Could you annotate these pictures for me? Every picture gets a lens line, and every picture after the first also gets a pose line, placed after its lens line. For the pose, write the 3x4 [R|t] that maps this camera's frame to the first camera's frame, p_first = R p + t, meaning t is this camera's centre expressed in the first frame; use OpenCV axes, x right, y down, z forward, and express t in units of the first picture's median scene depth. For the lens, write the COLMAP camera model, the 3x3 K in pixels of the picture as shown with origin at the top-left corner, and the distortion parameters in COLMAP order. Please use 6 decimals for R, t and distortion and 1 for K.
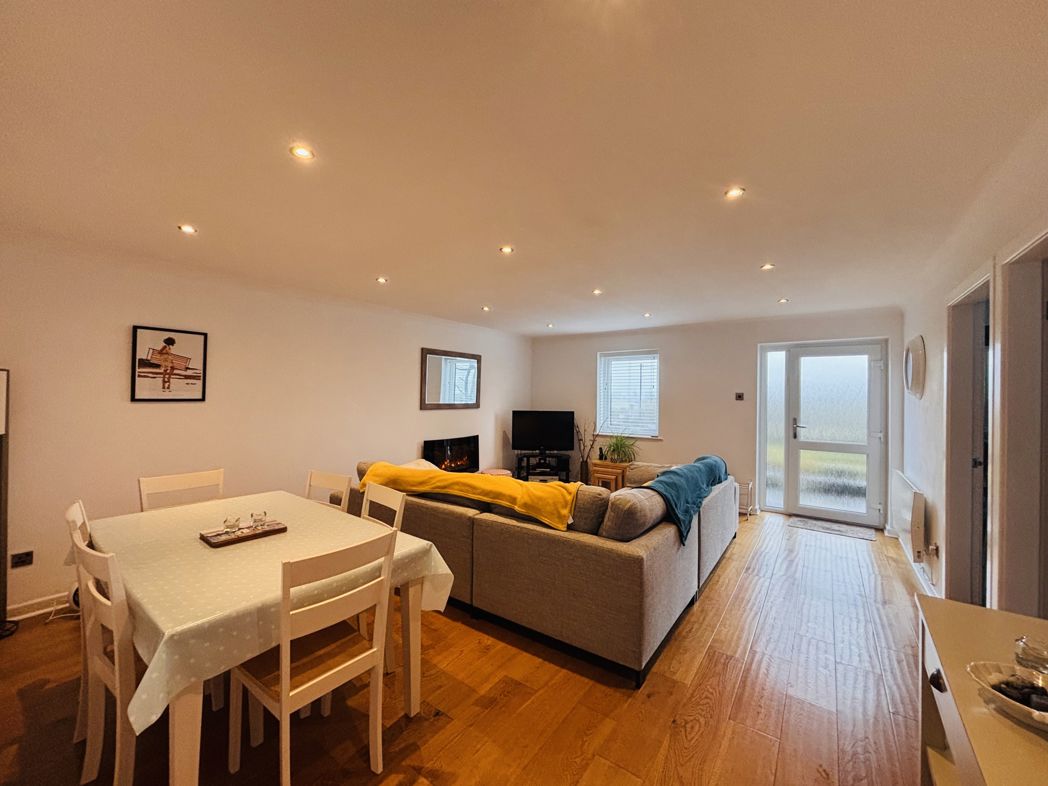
lens RADIAL K [[421.9, 0, 528.0], [0, 421.9, 392.2], [0, 0, 1]] dist [-0.003793, -0.000470]
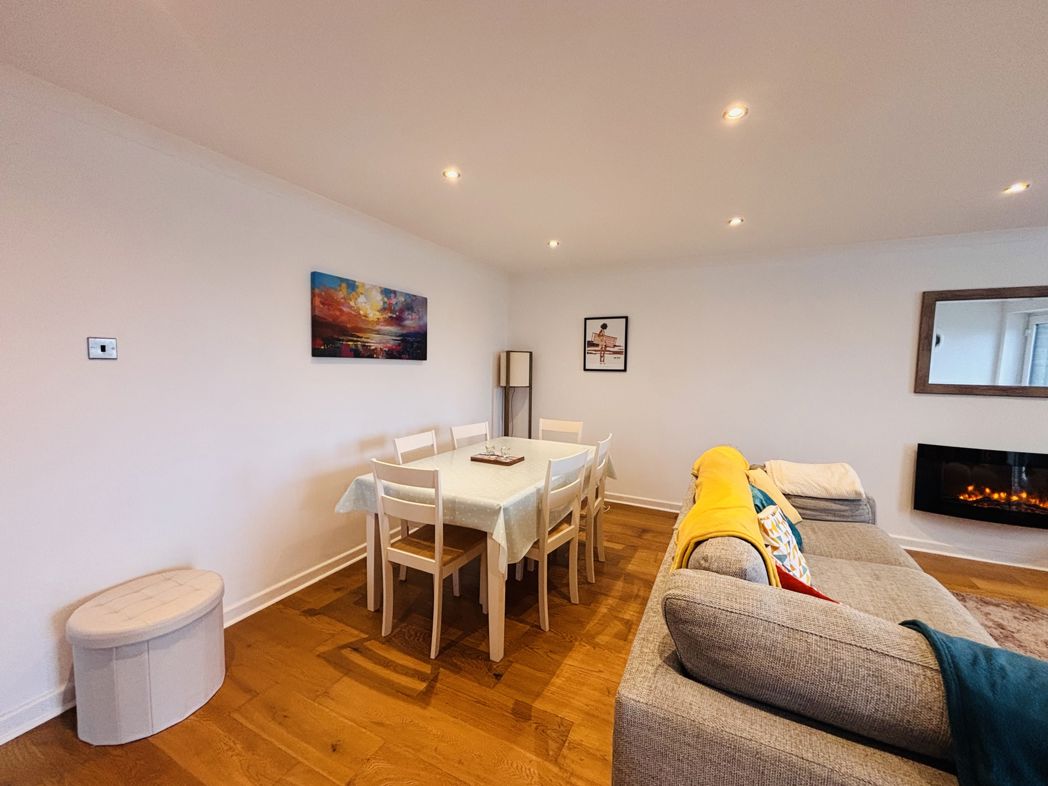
lens RADIAL K [[423.5, 0, 523.1], [0, 423.5, 391.7], [0, 0, 1]] dist [0.000989, -0.000617]
pose [[0.153673, 0.048245, -0.986943, 0.429356], [-0.011221, 0.998828, 0.047079, 0.025538], [0.988058, 0.003840, 0.154034, 0.515016]]
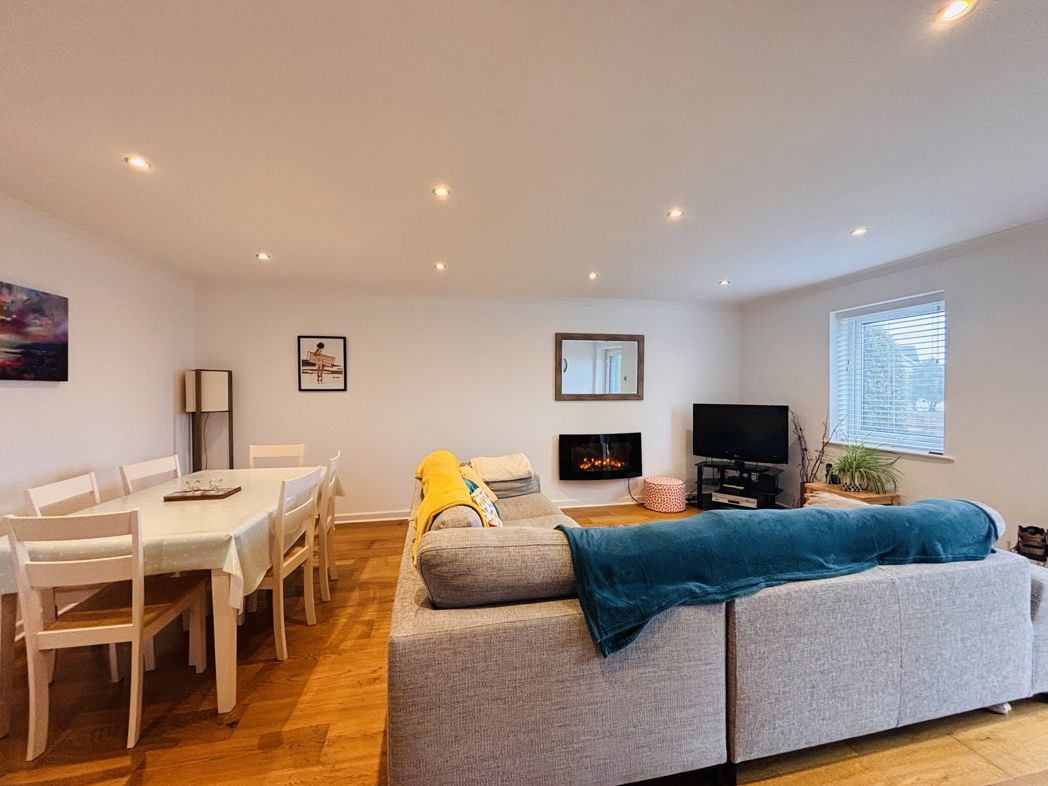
lens RADIAL K [[421.9, 0, 528.0], [0, 421.9, 392.2], [0, 0, 1]] dist [-0.003793, -0.000470]
pose [[0.738161, -0.010303, -0.674546, 0.499539], [0.015887, 0.999872, 0.002113, 0.031765], [0.674438, -0.012276, 0.738230, 0.439232]]
